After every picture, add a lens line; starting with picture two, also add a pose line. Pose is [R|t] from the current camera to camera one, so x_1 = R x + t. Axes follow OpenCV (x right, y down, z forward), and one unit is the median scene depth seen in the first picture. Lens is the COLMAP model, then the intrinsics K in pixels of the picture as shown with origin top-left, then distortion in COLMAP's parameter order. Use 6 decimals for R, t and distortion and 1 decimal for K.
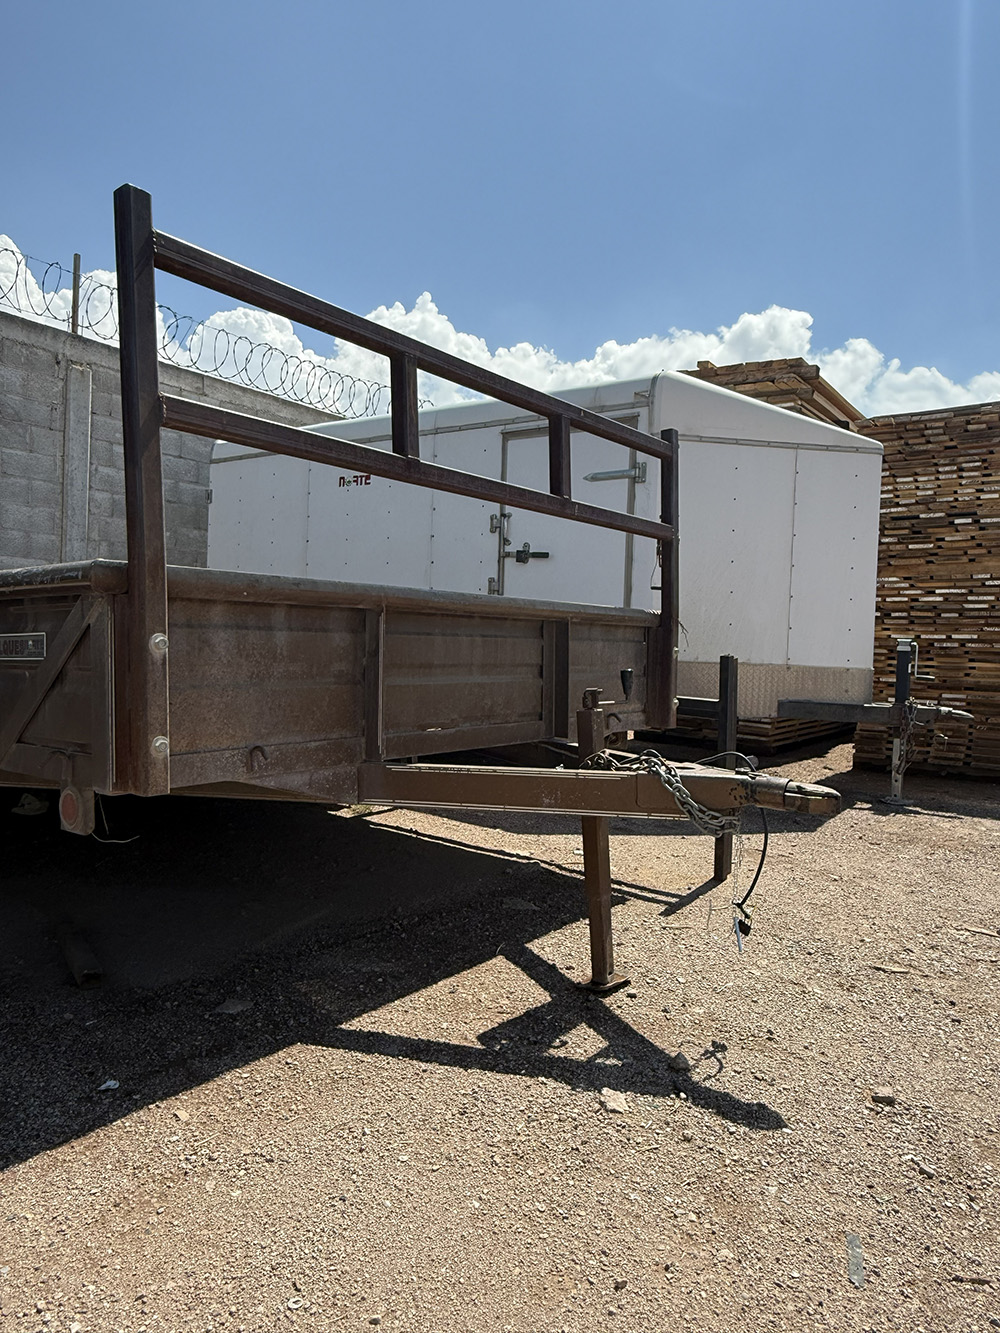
lens RADIAL K [[859.1, 0, 490.9], [0, 859.1, 657.4], [0, 0, 1]] dist [-0.012610, 0.009051]
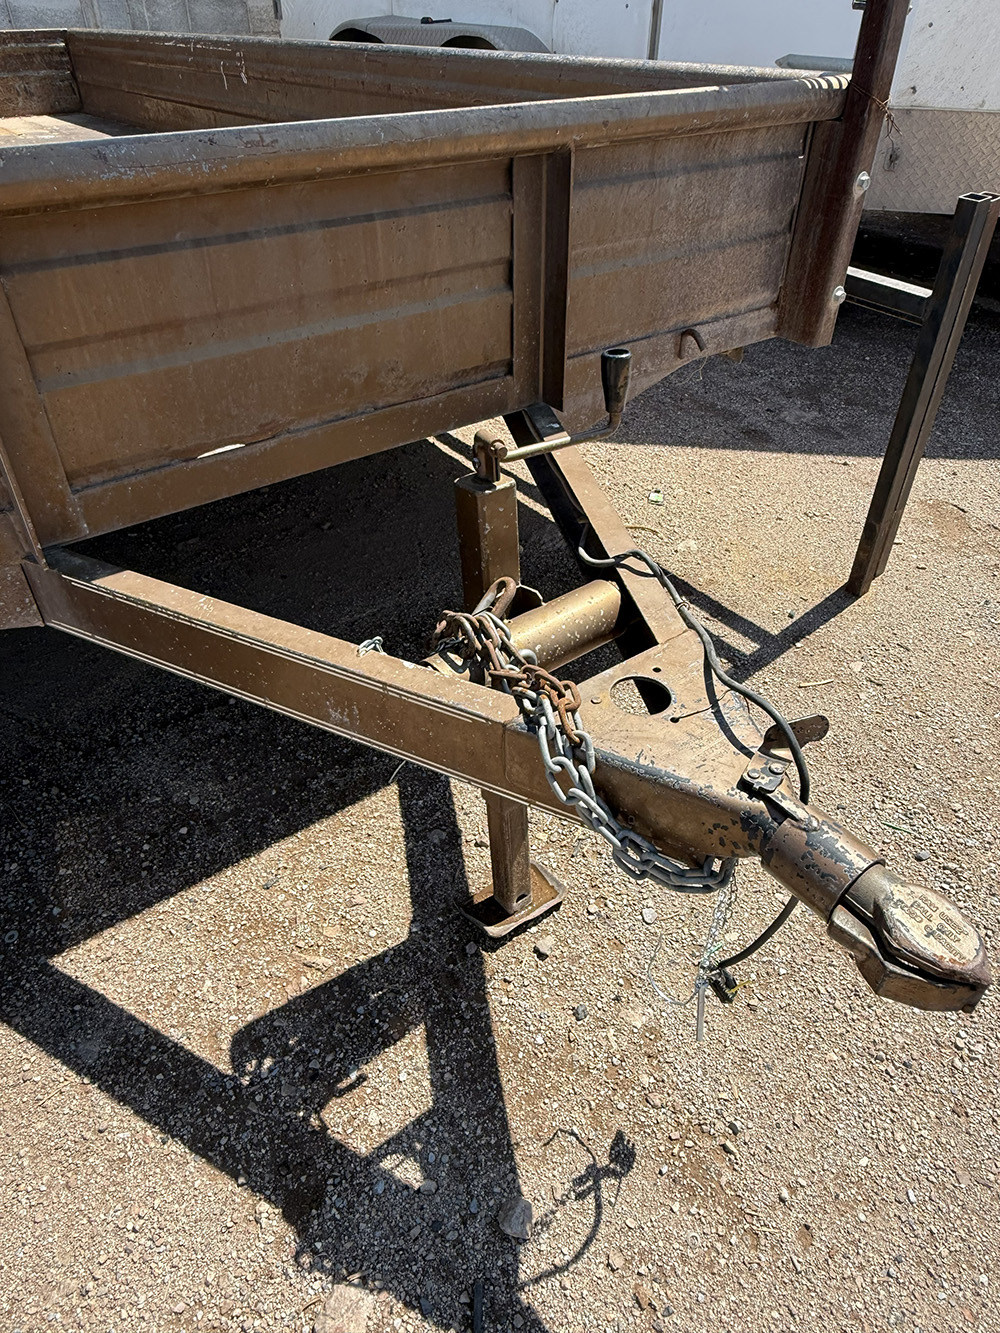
lens RADIAL K [[859.1, 0, 493.6], [0, 859.1, 640.4], [0, 0, 1]] dist [-0.012610, 0.009051]
pose [[0.967268, 0.134499, -0.215178, 0.211315], [0.020236, 0.804389, 0.593758, -0.120746], [0.252947, -0.578678, 0.775339, 0.599986]]
